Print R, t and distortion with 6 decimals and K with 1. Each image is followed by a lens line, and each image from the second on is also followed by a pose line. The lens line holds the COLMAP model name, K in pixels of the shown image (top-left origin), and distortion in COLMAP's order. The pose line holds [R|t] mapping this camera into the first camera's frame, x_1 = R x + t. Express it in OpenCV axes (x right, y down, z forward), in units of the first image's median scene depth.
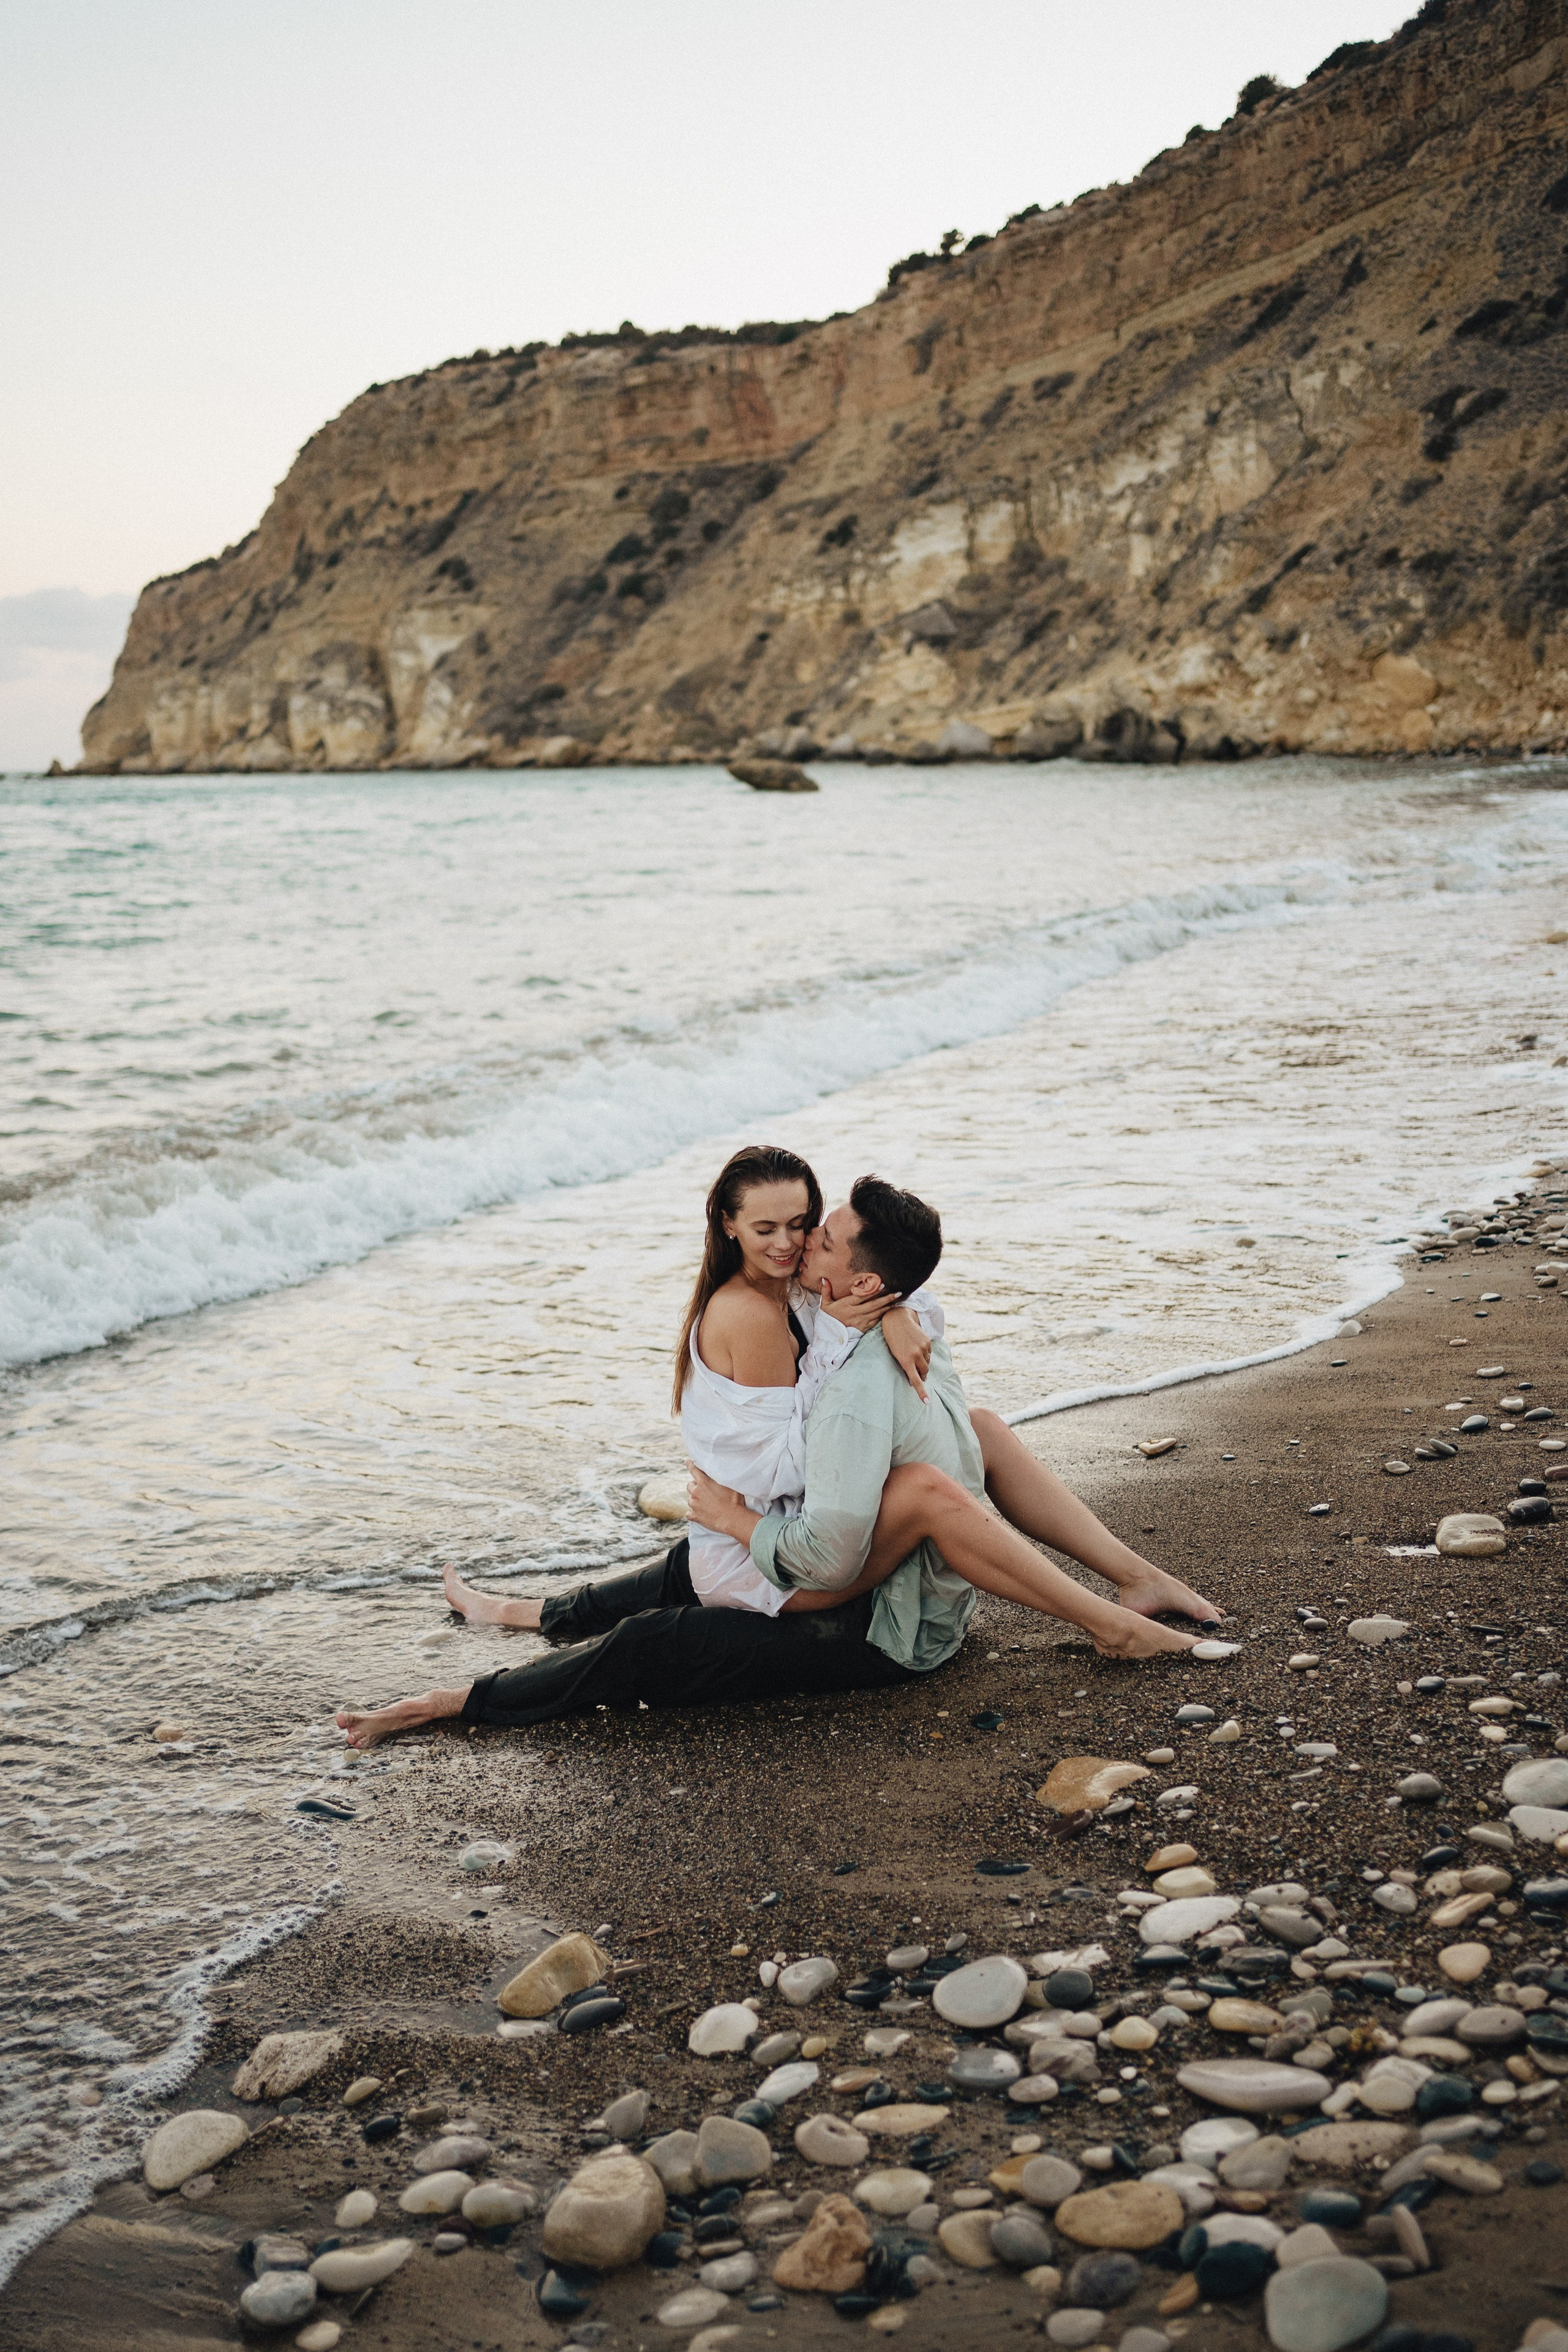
lens RADIAL K [[2465.1, 0, 807.5], [0, 2465.1, 1210.6], [0, 0, 1]] dist [-0.045871, 0.165522]
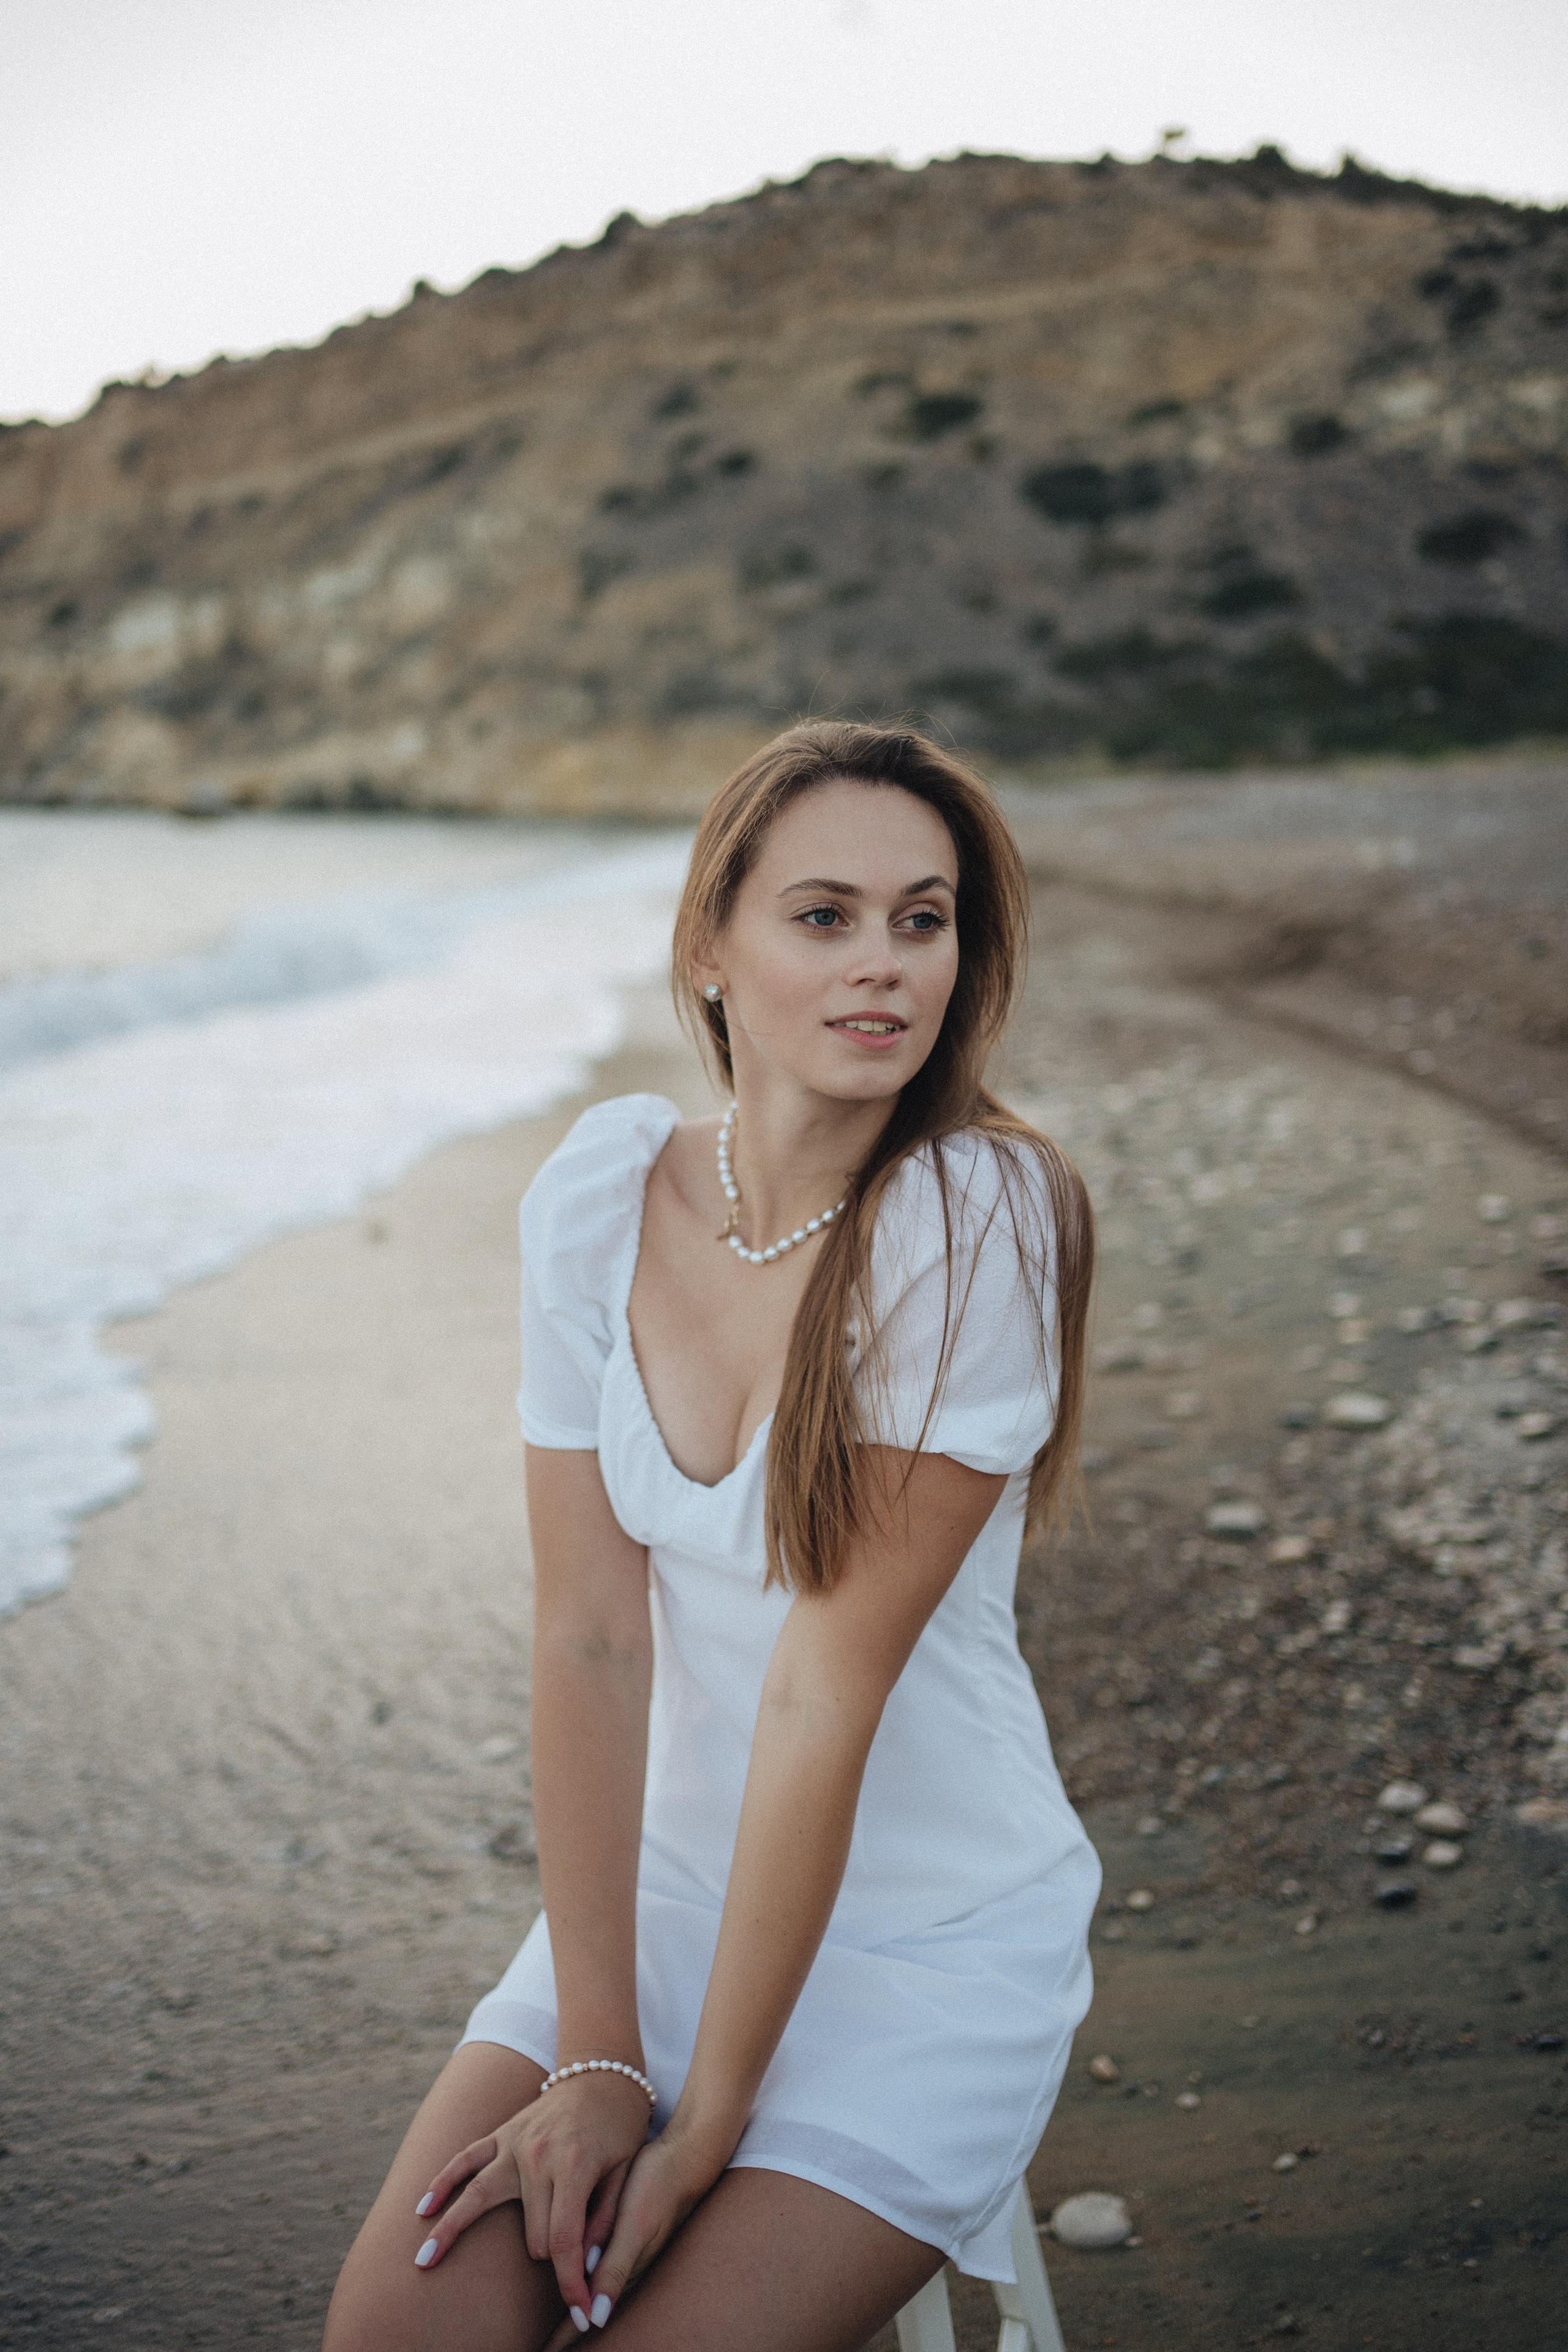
lens RADIAL K [[2362.8, 0, 782.9], [0, 2362.8, 1175.6], [0, 0, 1]] dist [-0.027901, 0.160646]
pose [[0.938217, -0.020332, 0.345449, -0.068520], [0.031763, 0.999118, -0.027461, 0.034375], [-0.344586, 0.036737, 0.938036, -0.171228]]
